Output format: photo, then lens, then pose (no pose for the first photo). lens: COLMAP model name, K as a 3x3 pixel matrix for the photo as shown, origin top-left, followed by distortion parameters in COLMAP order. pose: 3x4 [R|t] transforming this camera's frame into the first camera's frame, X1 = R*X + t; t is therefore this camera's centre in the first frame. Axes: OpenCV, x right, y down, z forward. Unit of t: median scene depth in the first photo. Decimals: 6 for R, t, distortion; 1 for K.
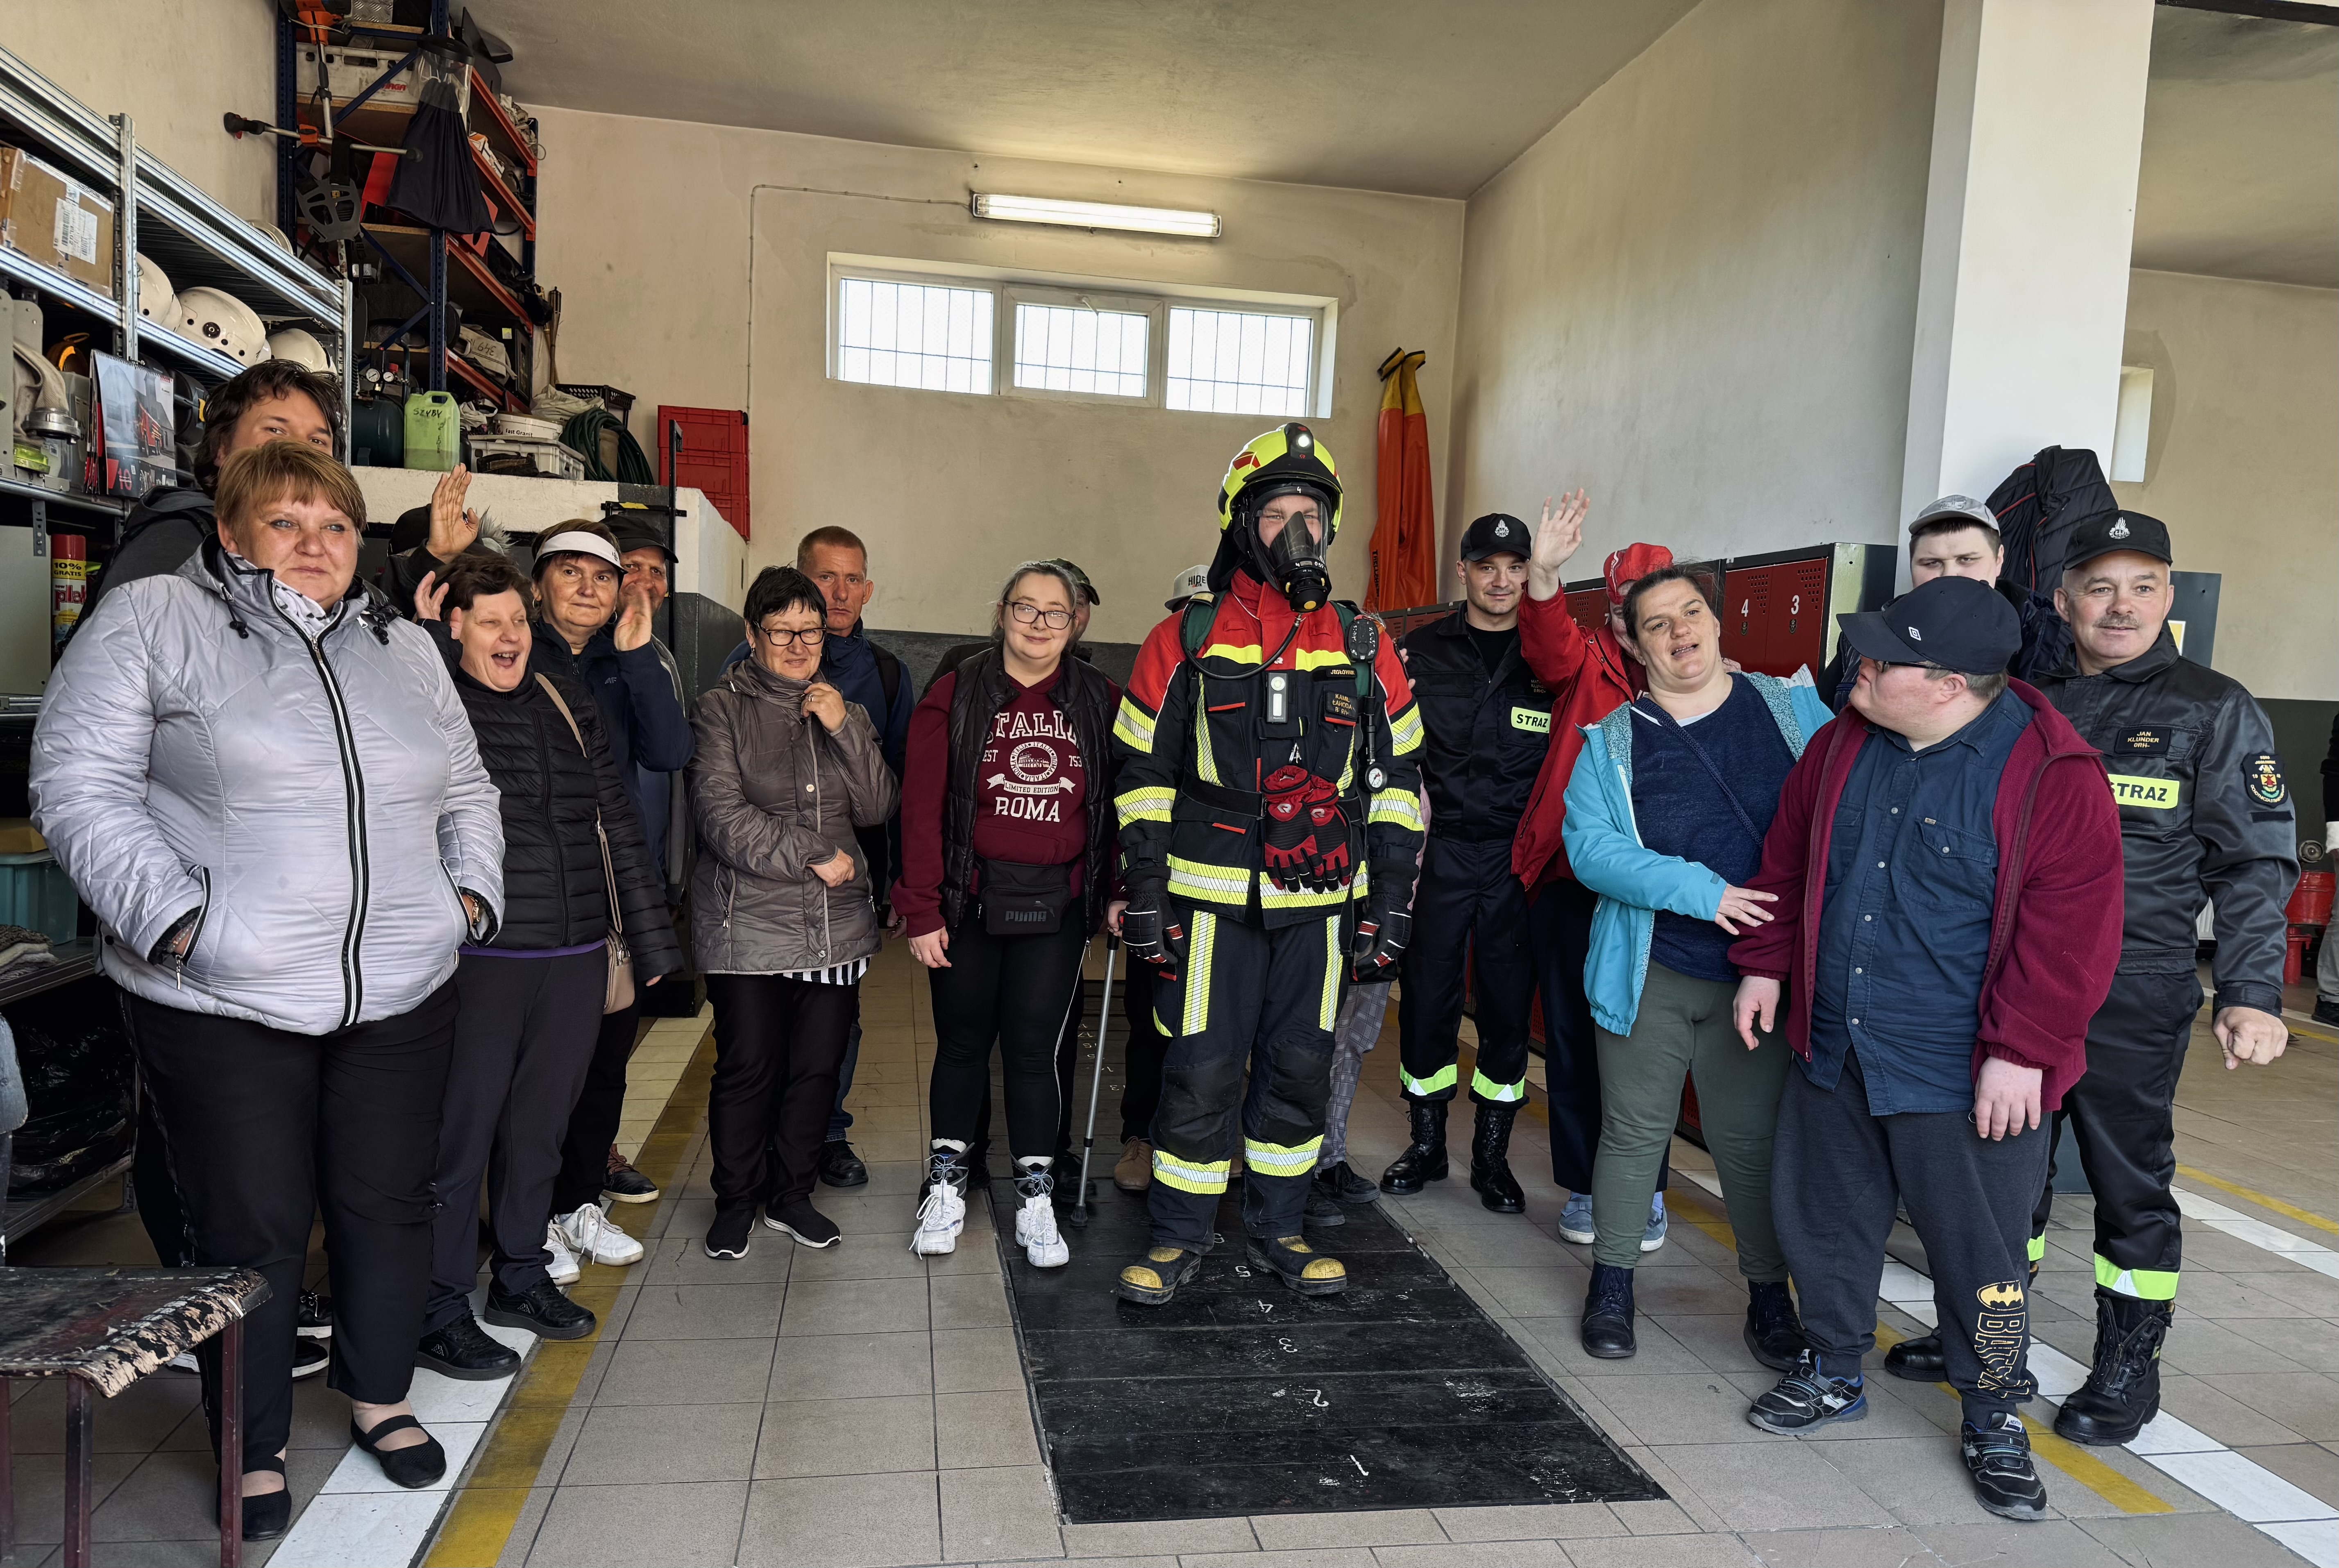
lens RADIAL K [[1660.1, 0, 1169.5], [0, 1660.1, 784.0], [0, 0, 1]] dist [0.003280, 0.001770]
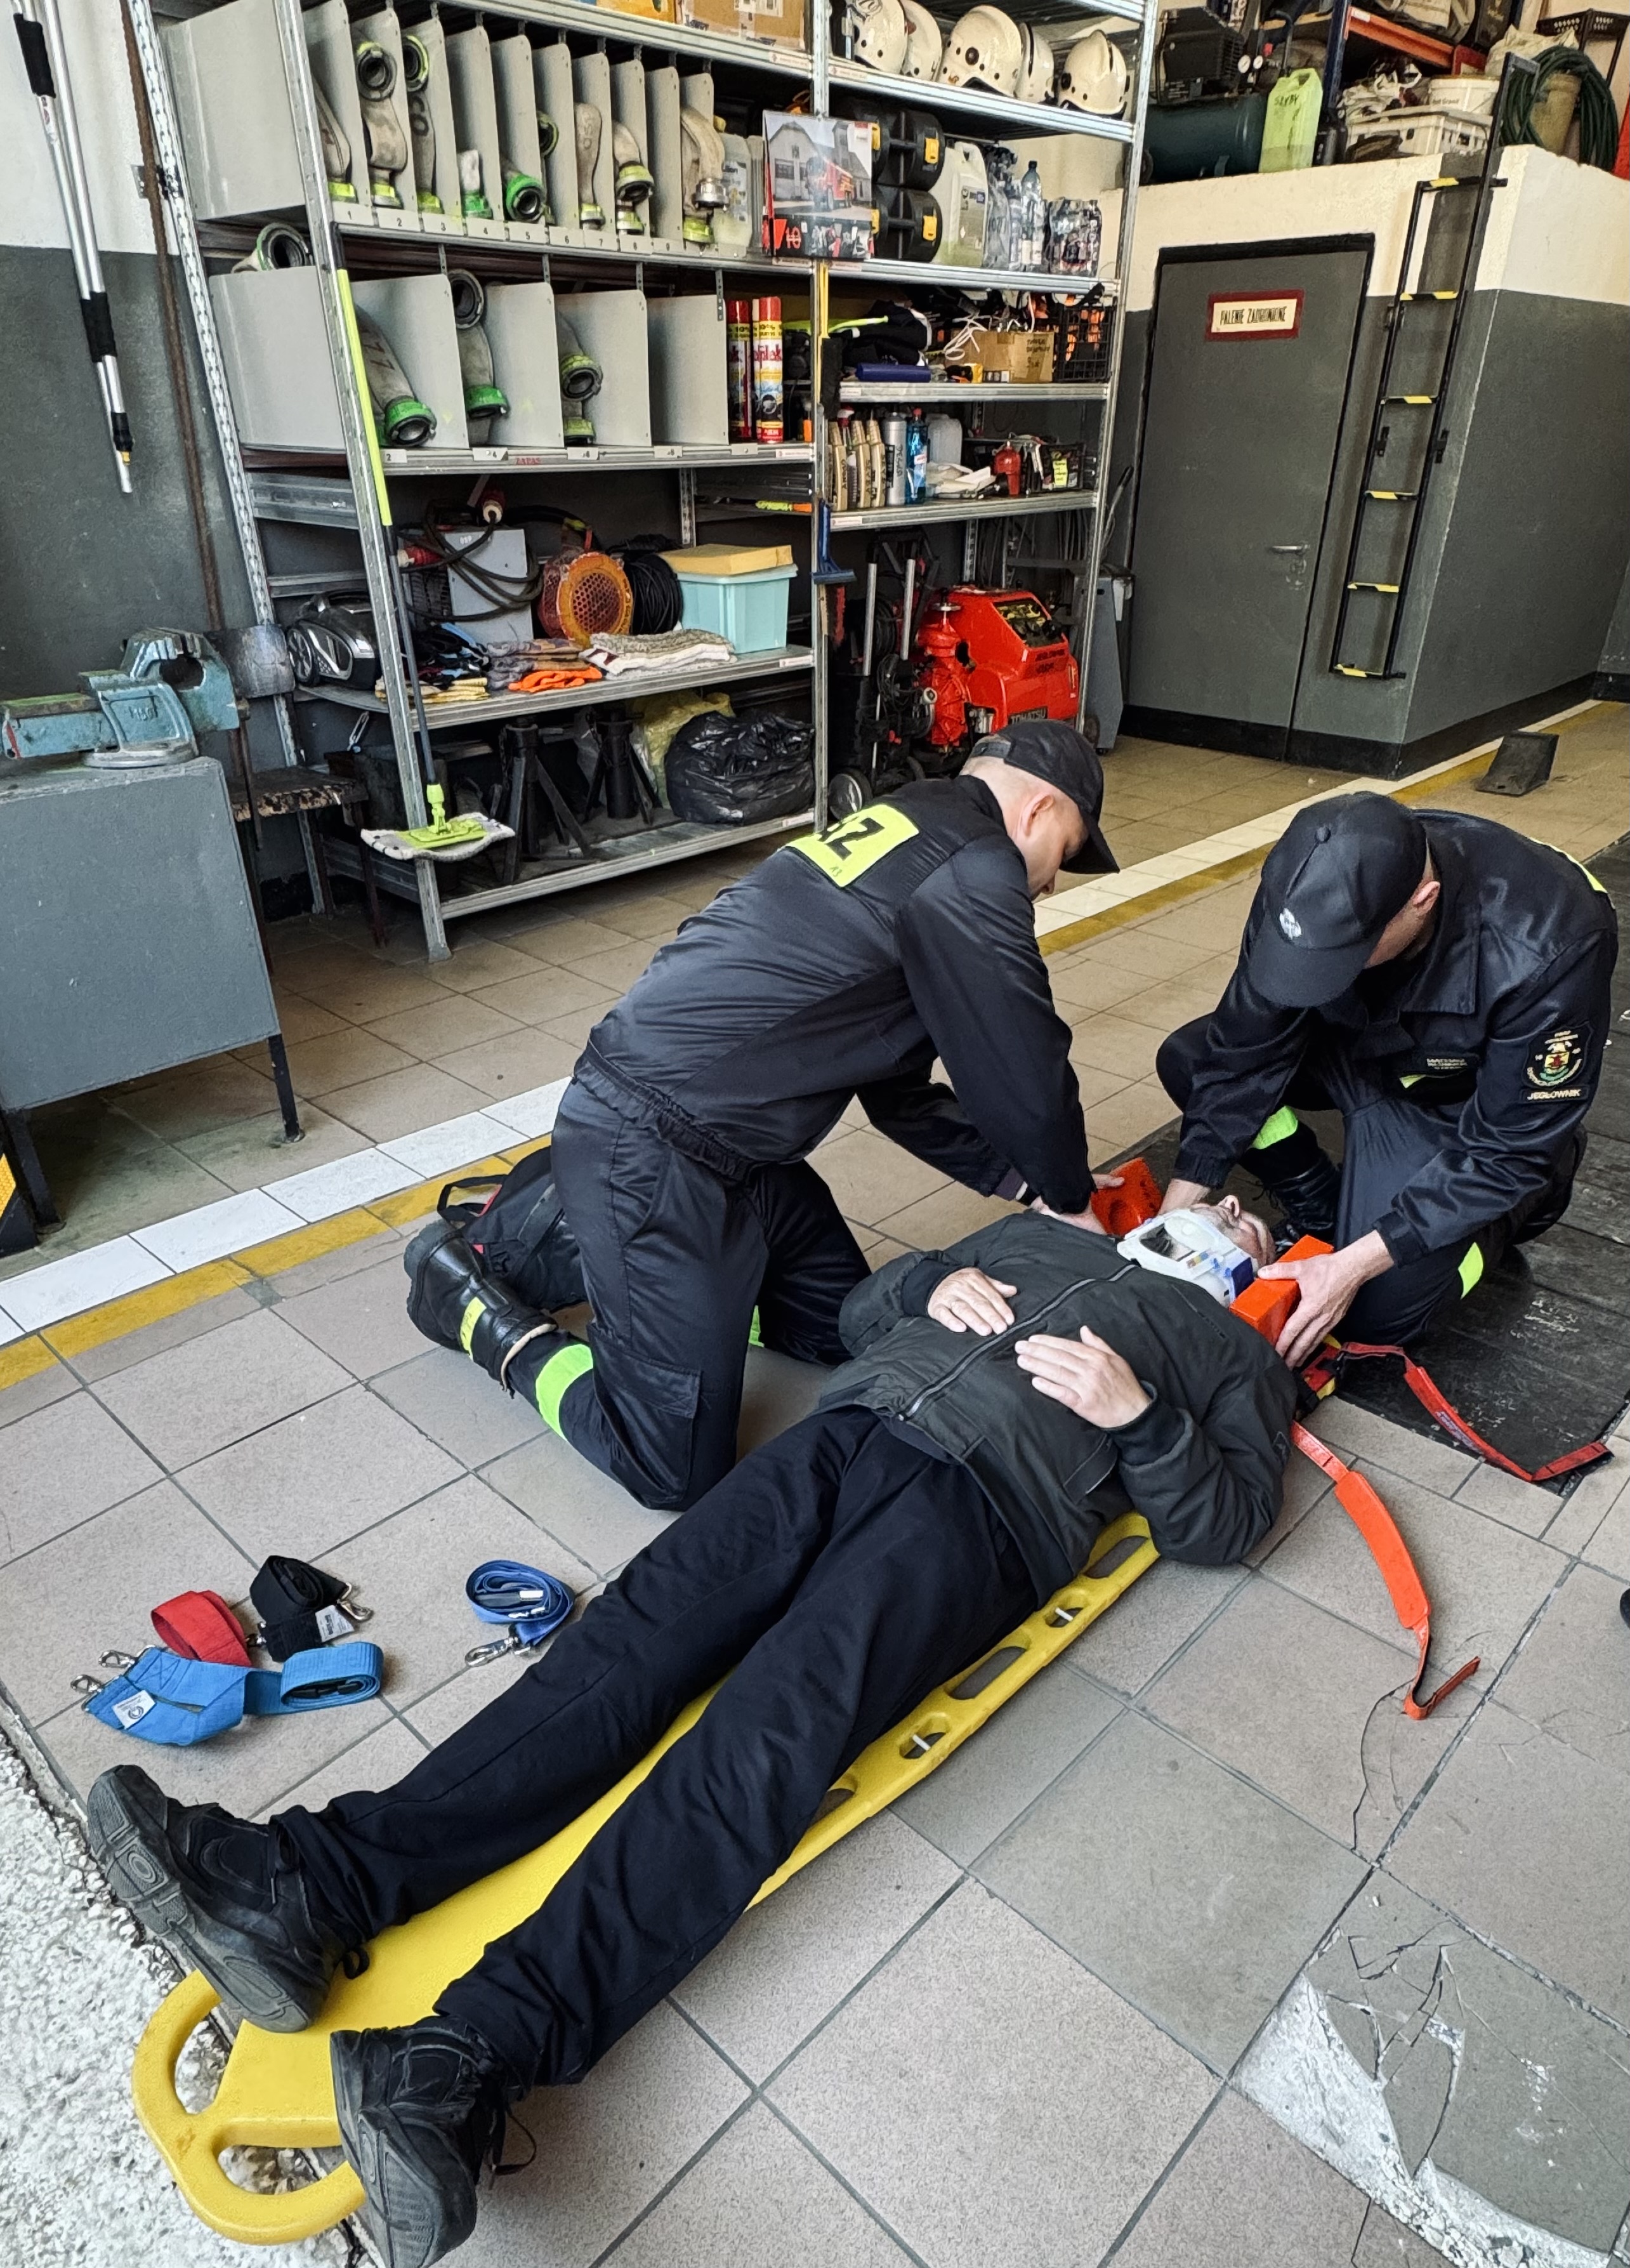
lens RADIAL K [[1373.1, 0, 814.7], [0, 1373.1, 1175.8], [0, 0, 1]] dist [-0.001462, -0.000808]
pose [[0.592123, 0.359806, -0.721062, 0.334178], [-0.010288, 0.898089, 0.439693, -0.011214], [0.805782, -0.252934, 0.535480, 0.310381]]
